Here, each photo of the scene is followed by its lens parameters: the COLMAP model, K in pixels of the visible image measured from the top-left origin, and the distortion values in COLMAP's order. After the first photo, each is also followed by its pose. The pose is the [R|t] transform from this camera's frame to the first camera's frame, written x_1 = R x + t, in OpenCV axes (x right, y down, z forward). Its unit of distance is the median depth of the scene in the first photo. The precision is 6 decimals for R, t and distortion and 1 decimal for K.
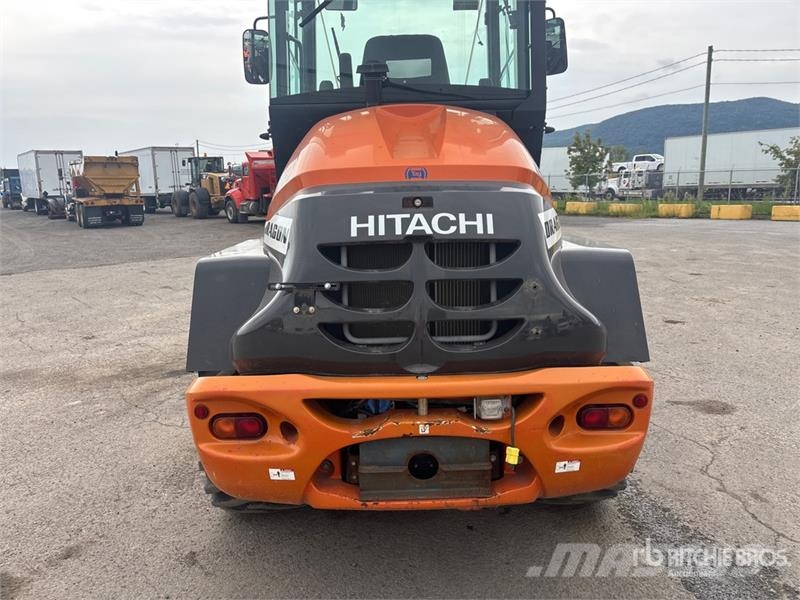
lens RADIAL K [[603.7, 0, 400.4], [0, 603.7, 306.6], [0, 0, 1]] dist [0.050758, -0.054220]
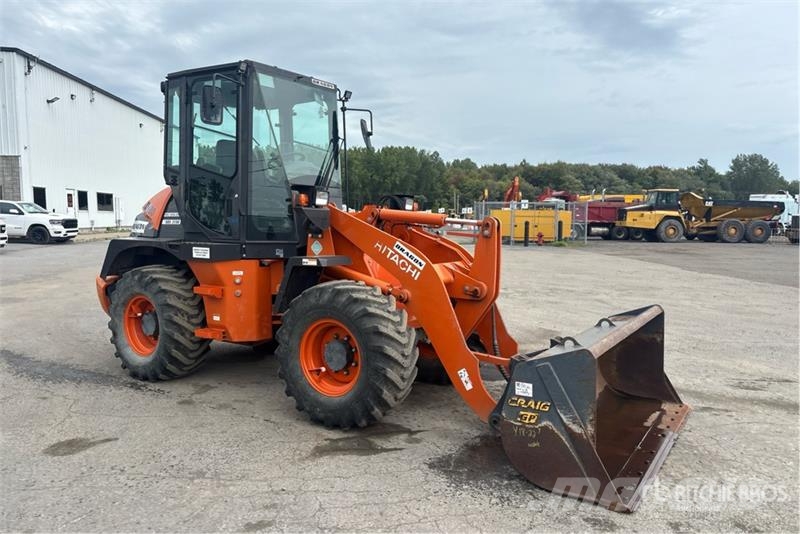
lens RADIAL K [[599.7, 0, 409.1], [0, 599.7, 273.8], [0, 0, 1]] dist [0.073548, -0.081410]
pose [[-0.571966, 0.090119, -0.815312, 0.155105], [-0.159195, 0.962853, 0.218107, -0.062004], [0.804681, 0.254544, -0.536373, 0.302095]]
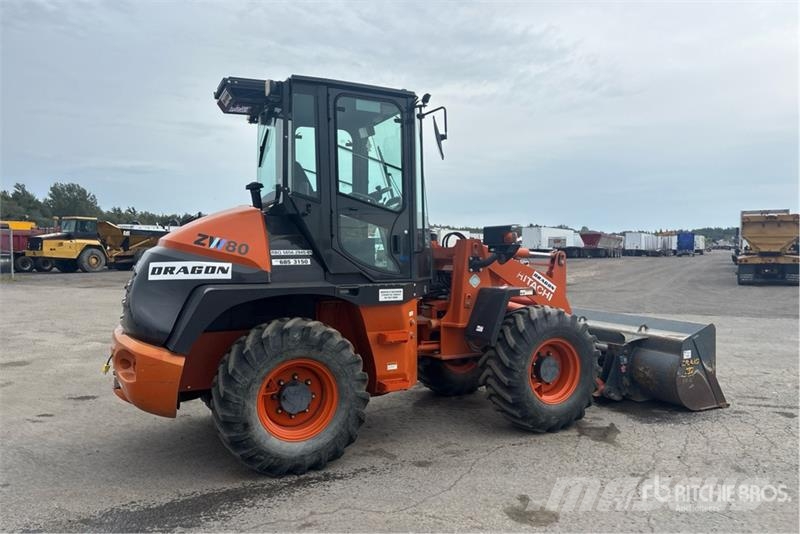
lens RADIAL K [[599.7, 0, 410.3], [0, 599.7, 273.8], [0, 0, 1]] dist [0.073548, -0.081410]
pose [[0.419106, 0.057146, -0.906137, 0.191131], [-0.186854, 0.982083, -0.024487, -0.017688], [0.888502, 0.179578, 0.422274, 0.071484]]
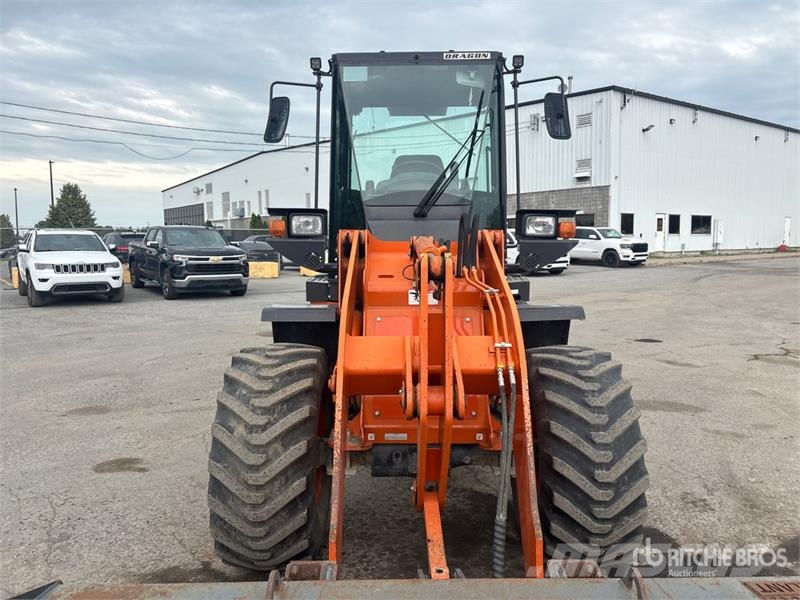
lens RADIAL K [[603.7, 0, 401.7], [0, 603.7, 291.3], [0, 0, 1]] dist [0.050758, -0.054220]
pose [[-0.999038, 0.020686, 0.038674, -0.001031], [0.030718, 0.959408, 0.280343, -0.062234], [-0.031305, 0.281261, -0.959120, 0.305135]]
